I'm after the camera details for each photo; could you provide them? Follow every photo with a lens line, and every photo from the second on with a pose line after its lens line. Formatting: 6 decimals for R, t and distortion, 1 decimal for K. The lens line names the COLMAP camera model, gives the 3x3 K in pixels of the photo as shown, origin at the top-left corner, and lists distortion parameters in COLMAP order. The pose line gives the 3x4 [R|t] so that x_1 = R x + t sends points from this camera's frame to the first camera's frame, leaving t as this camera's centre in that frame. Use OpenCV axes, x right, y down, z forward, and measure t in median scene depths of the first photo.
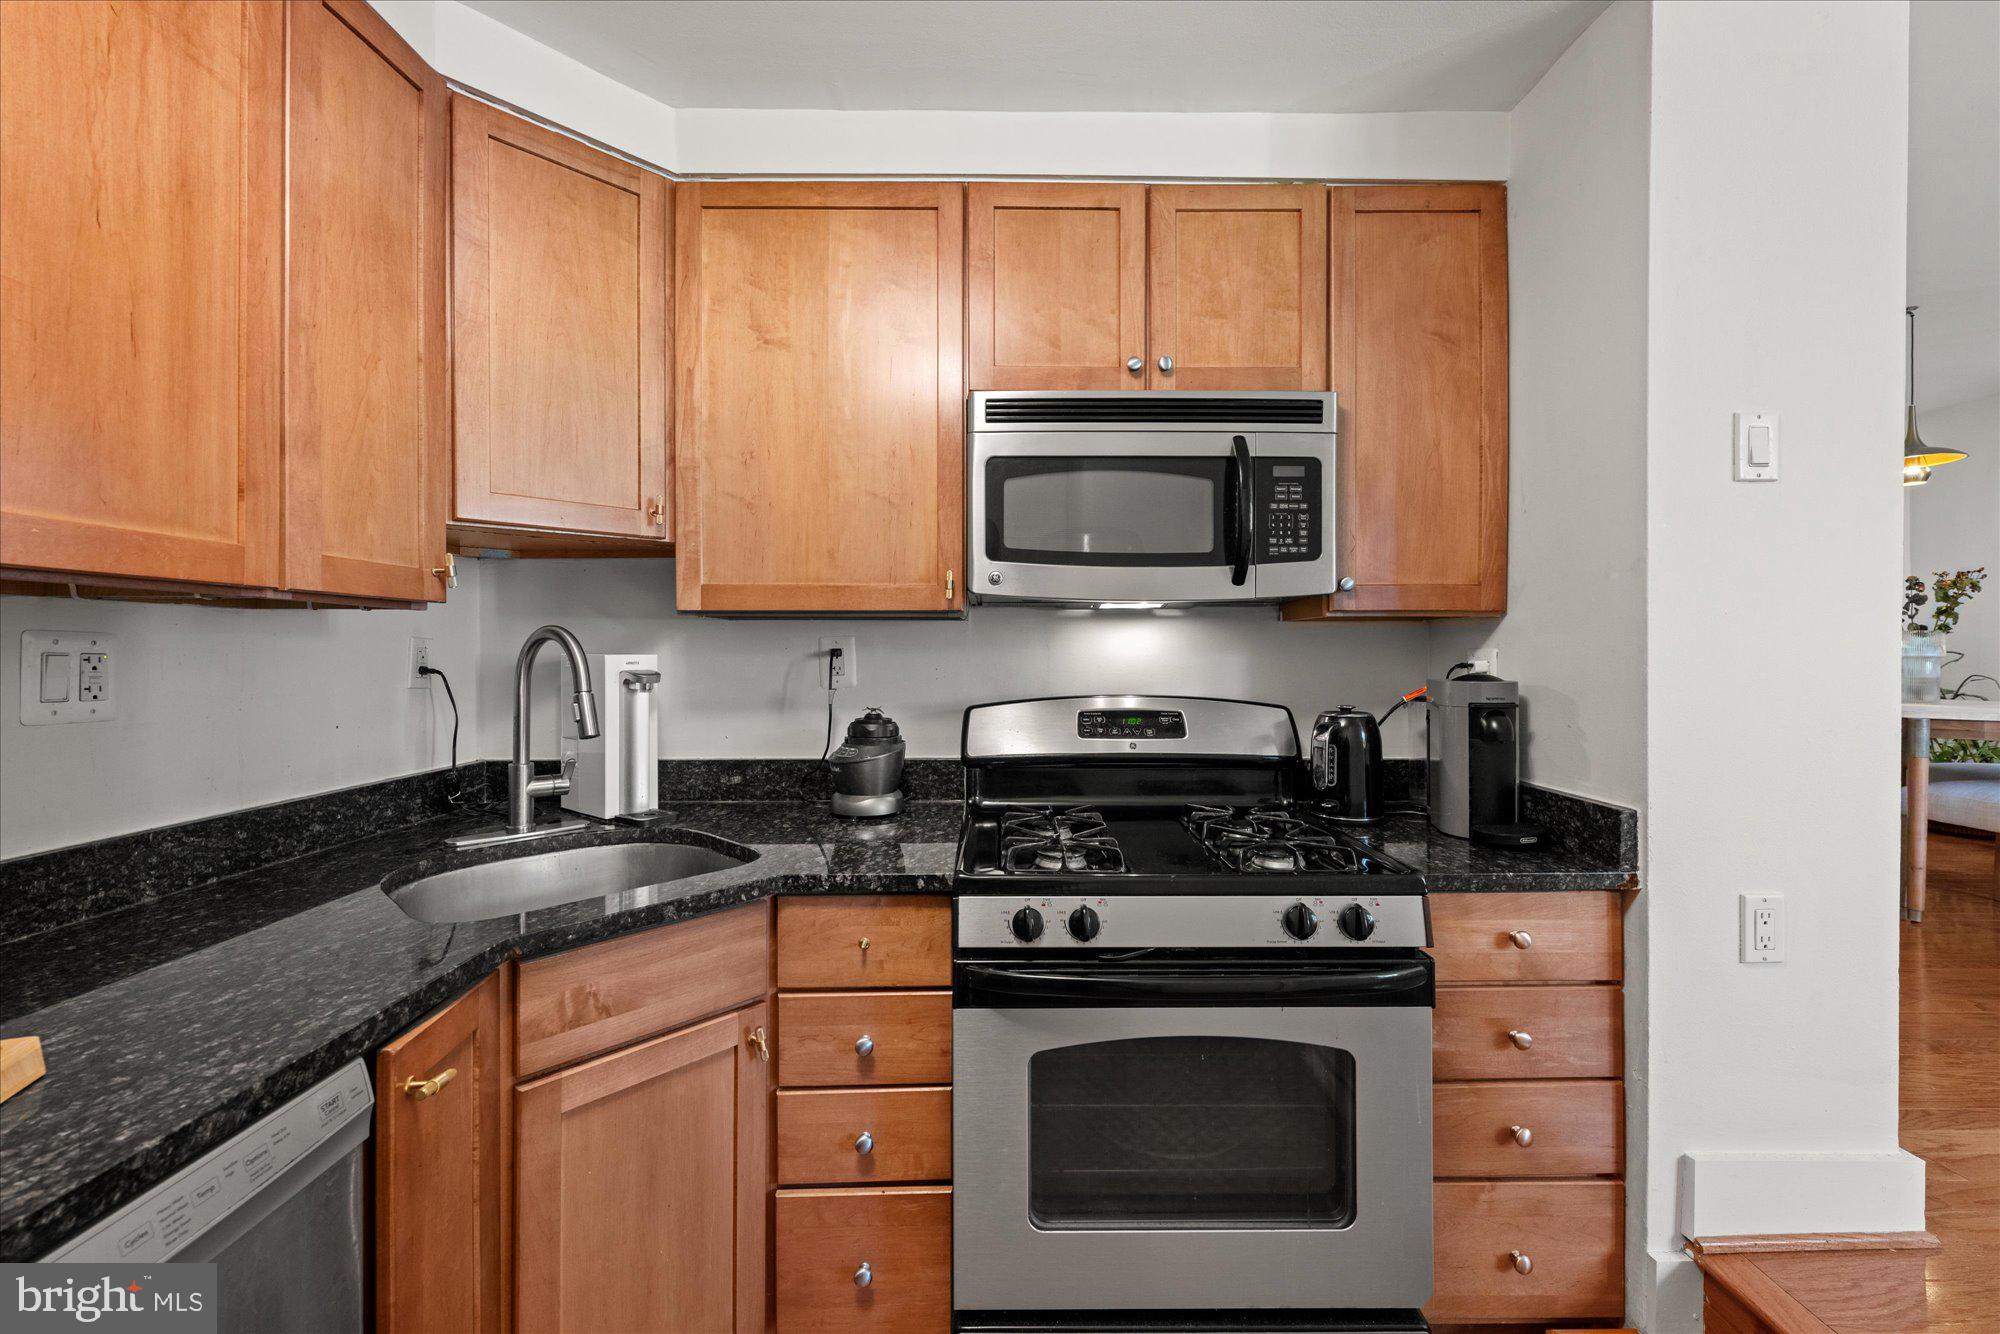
lens RADIAL K [[803.2, 0, 1004.4], [0, 803.2, 648.1], [0, 0, 1]] dist [-0.000274, -0.000197]
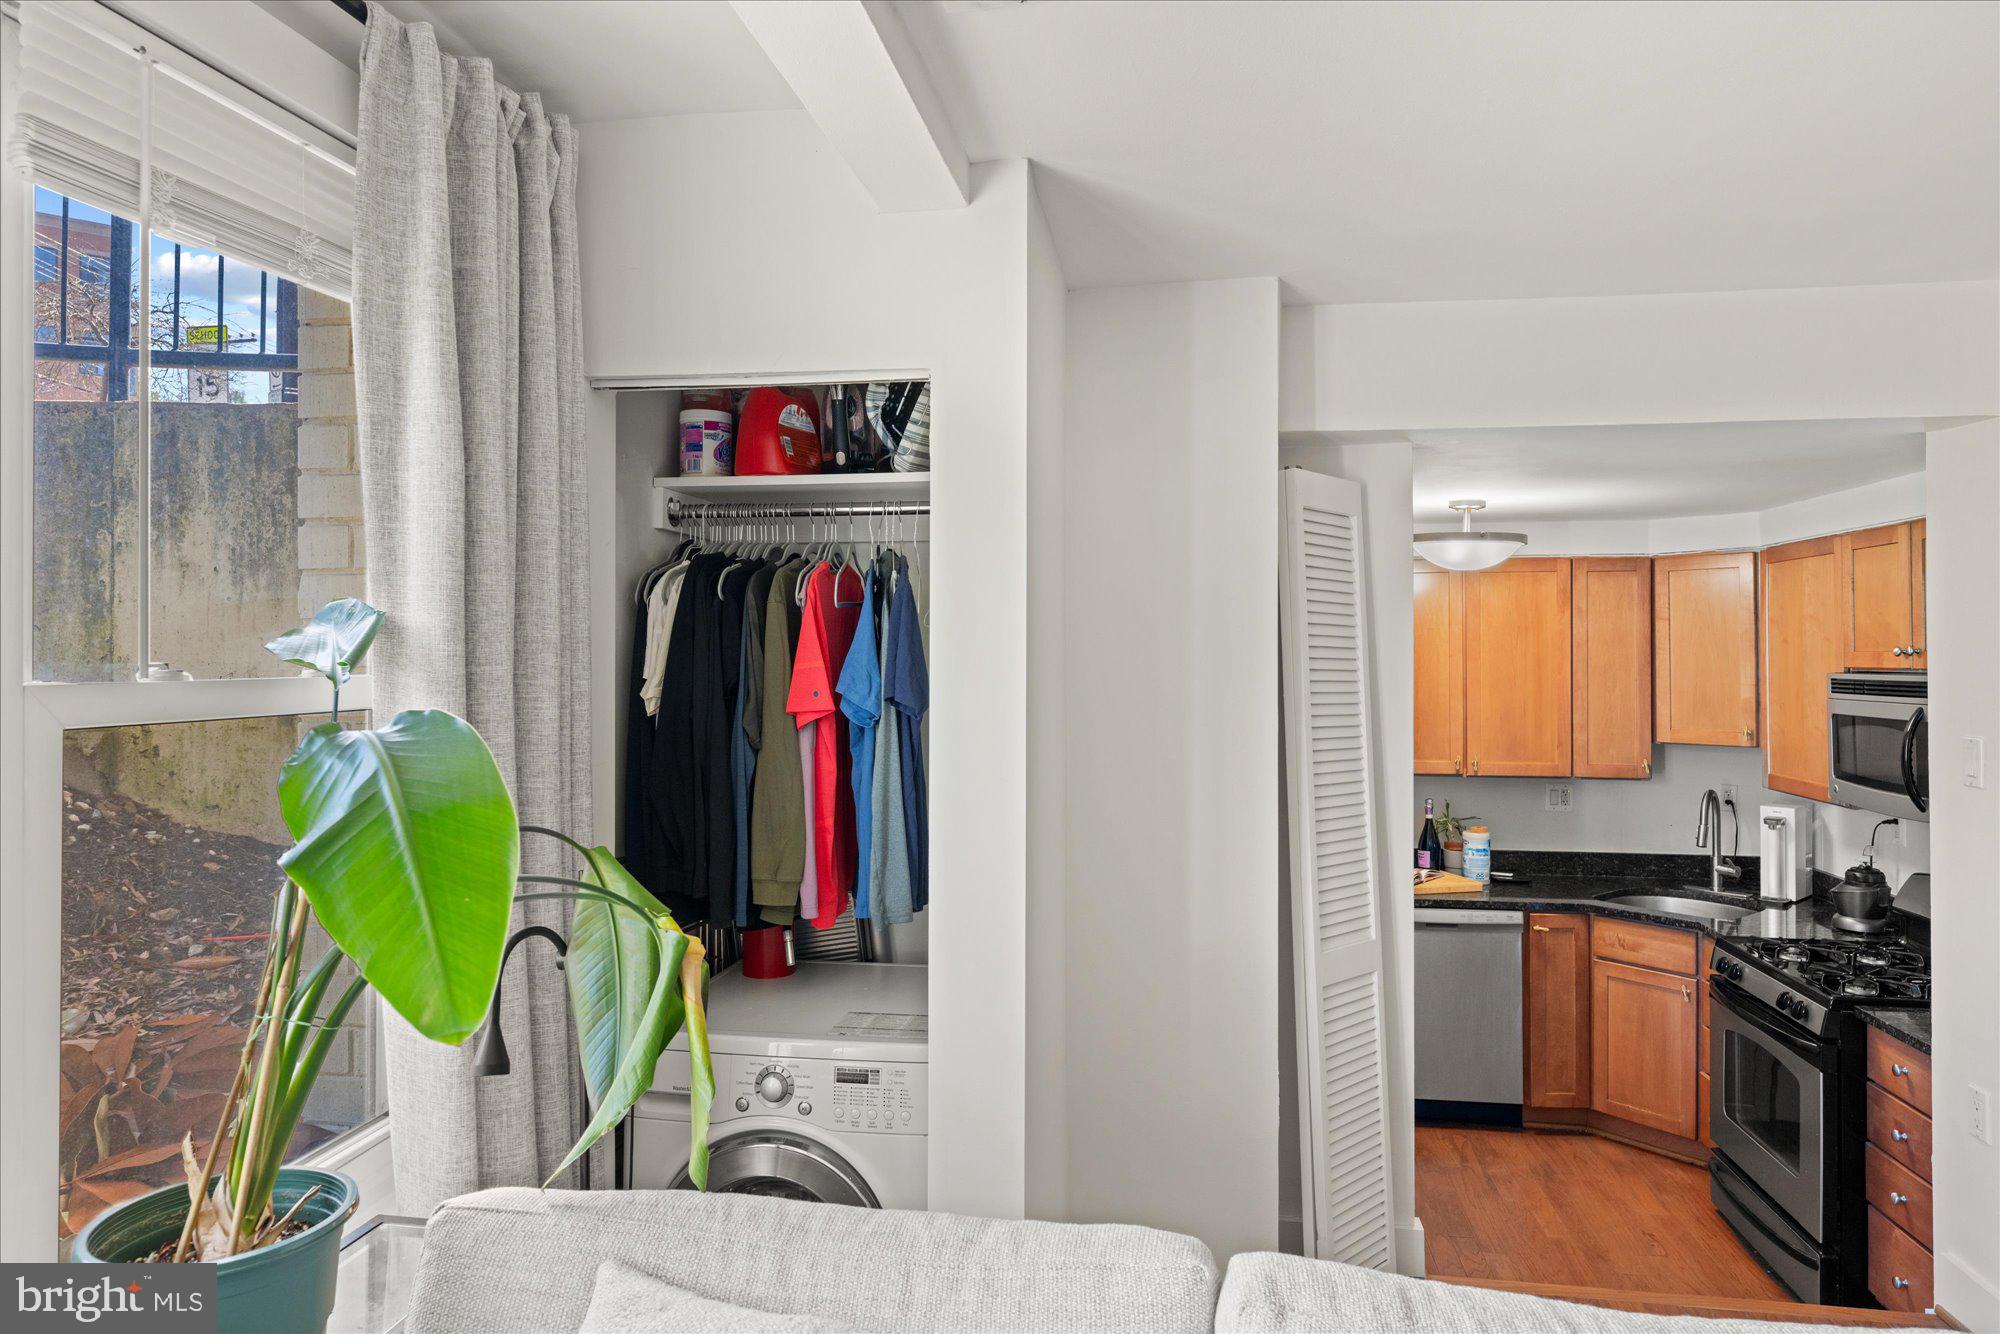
lens RADIAL K [[1249.3, 0, 1002.6], [0, 1249.3, 651.4], [0, 0, 1]] dist [0.005522, -0.000614]
pose [[-0.155123, -0.001721, -0.987894, 2.716599], [0.004657, 0.999986, -0.002474, -0.361902], [0.987884, -0.004985, -0.155113, -0.259399]]
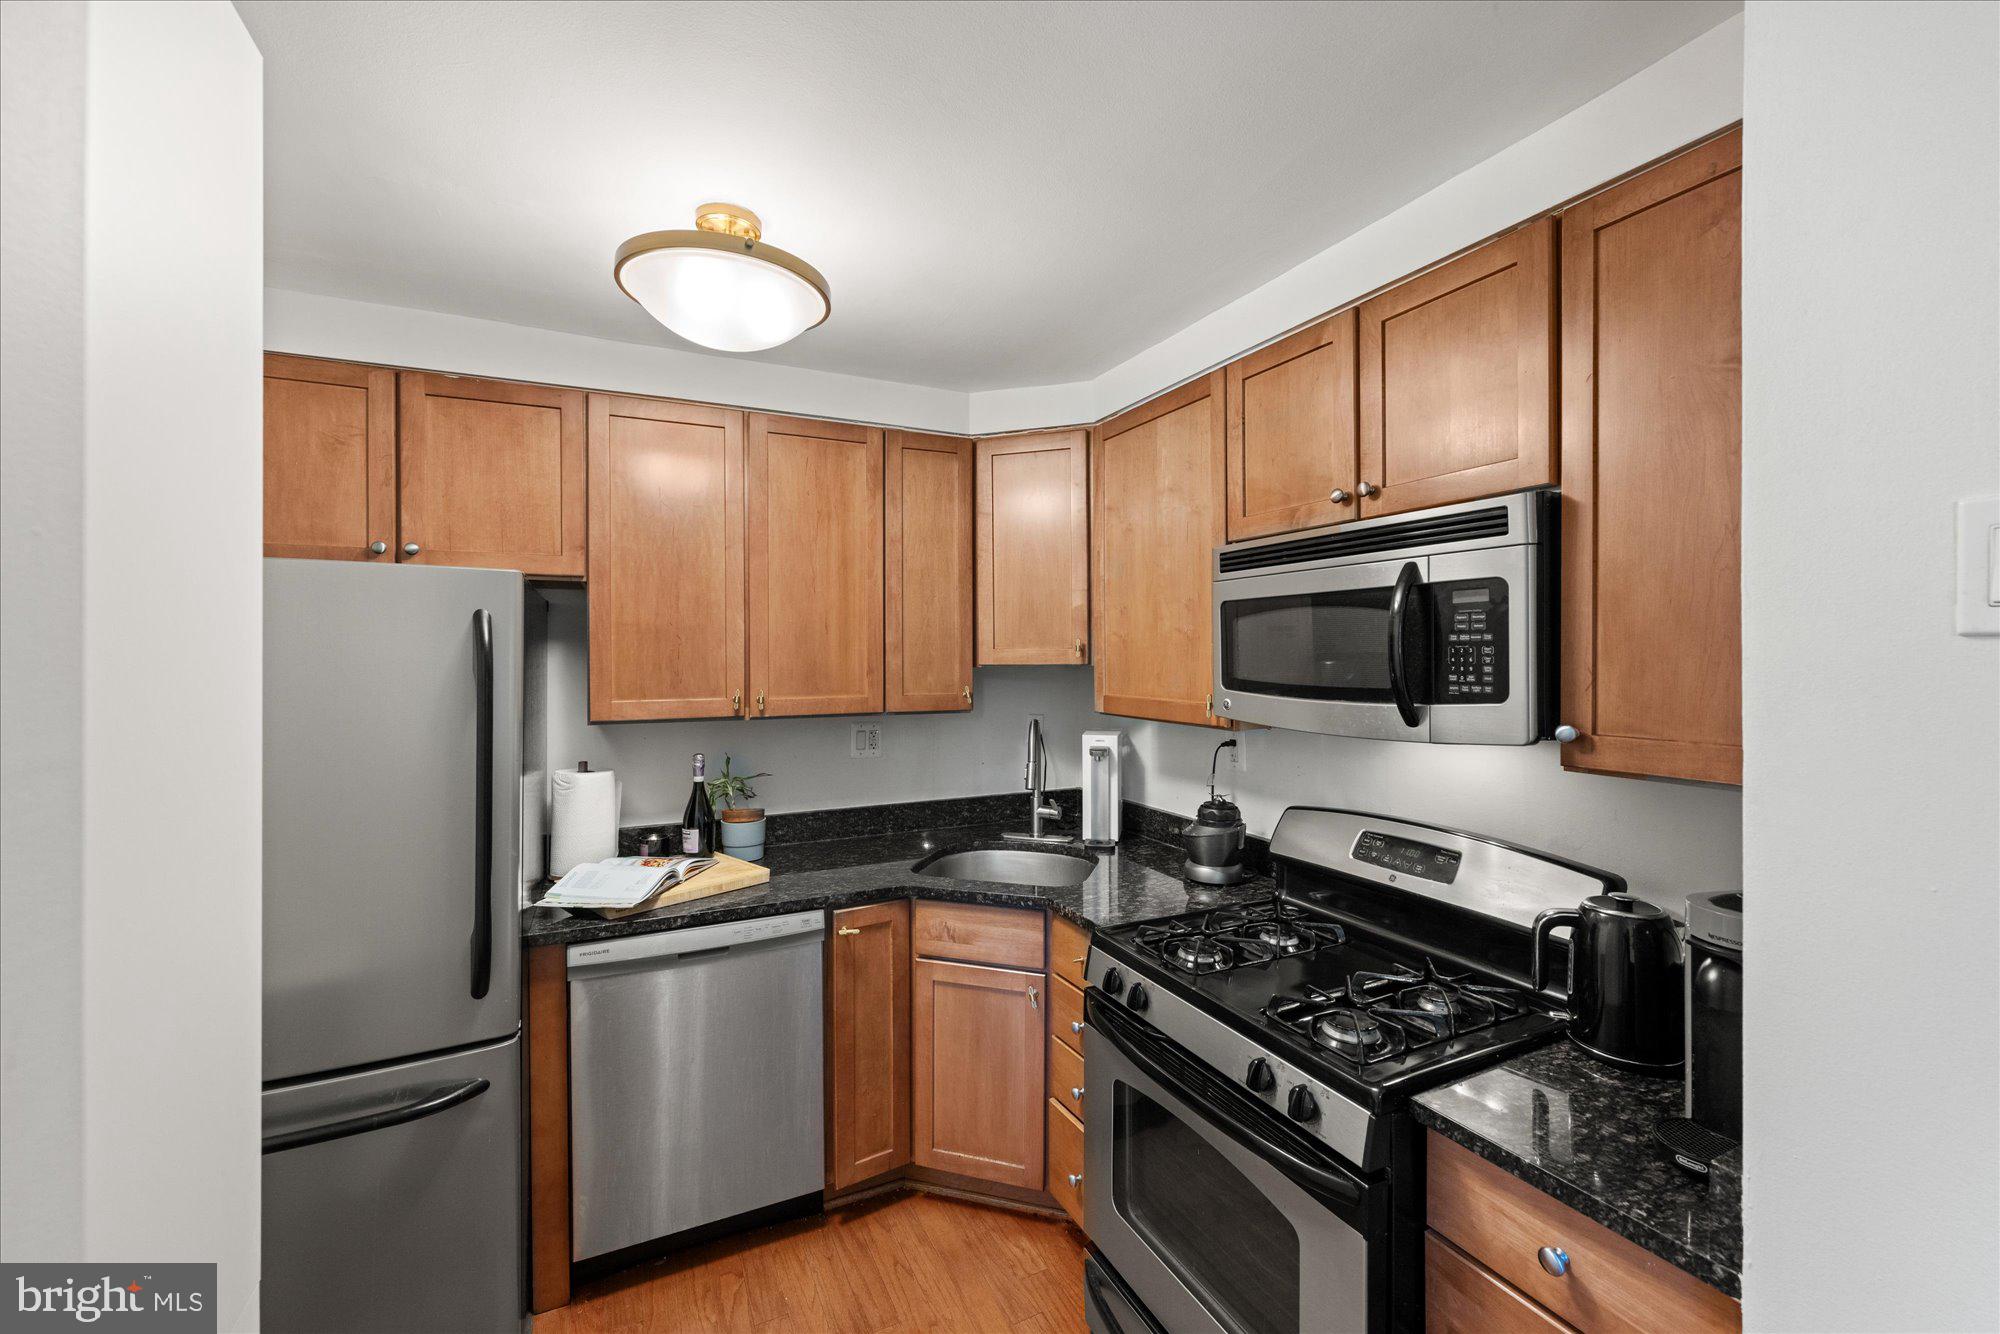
lens RADIAL K [[803.2, 0, 999.5], [0, 803.2, 652.4], [0, 0, 1]] dist [-0.000274, -0.000197]
pose [[0.434853, -0.002058, -0.900499, 0.899665], [0.006054, 0.999981, 0.000639, -0.164688], [0.900481, -0.005729, 0.434858, 0.186572]]
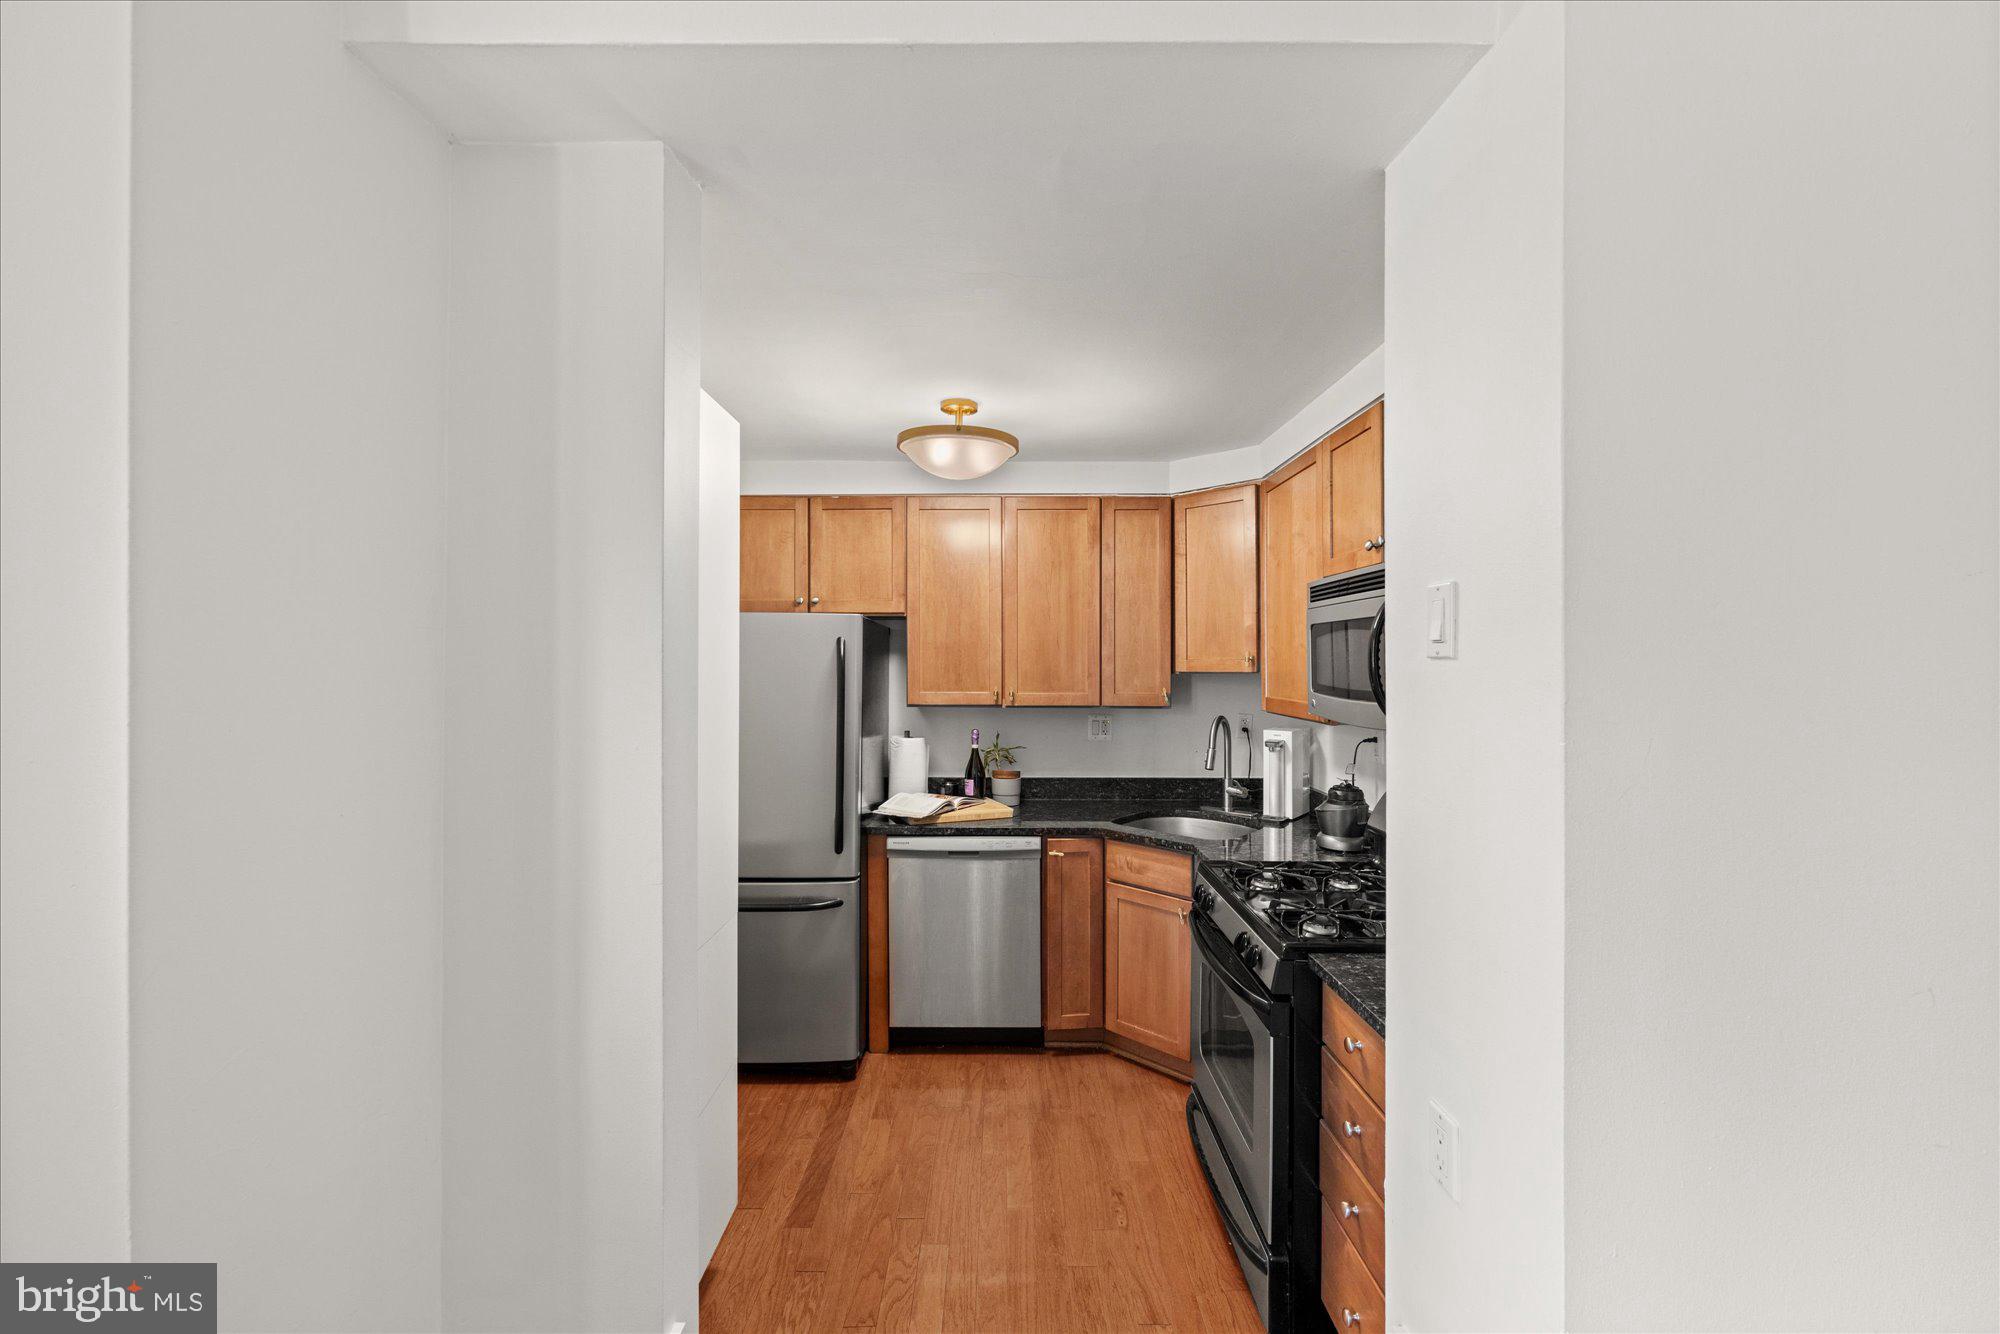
lens RADIAL K [[803.2, 0, 1004.7], [0, 803.2, 664.2], [0, 0, 1]] dist [-0.000274, -0.000197]
pose [[-0.000177, 0.004018, -0.999992, 1.513030], [0.001554, 0.999991, 0.004018, -0.167534], [0.999999, -0.001554, -0.000183, 0.409551]]
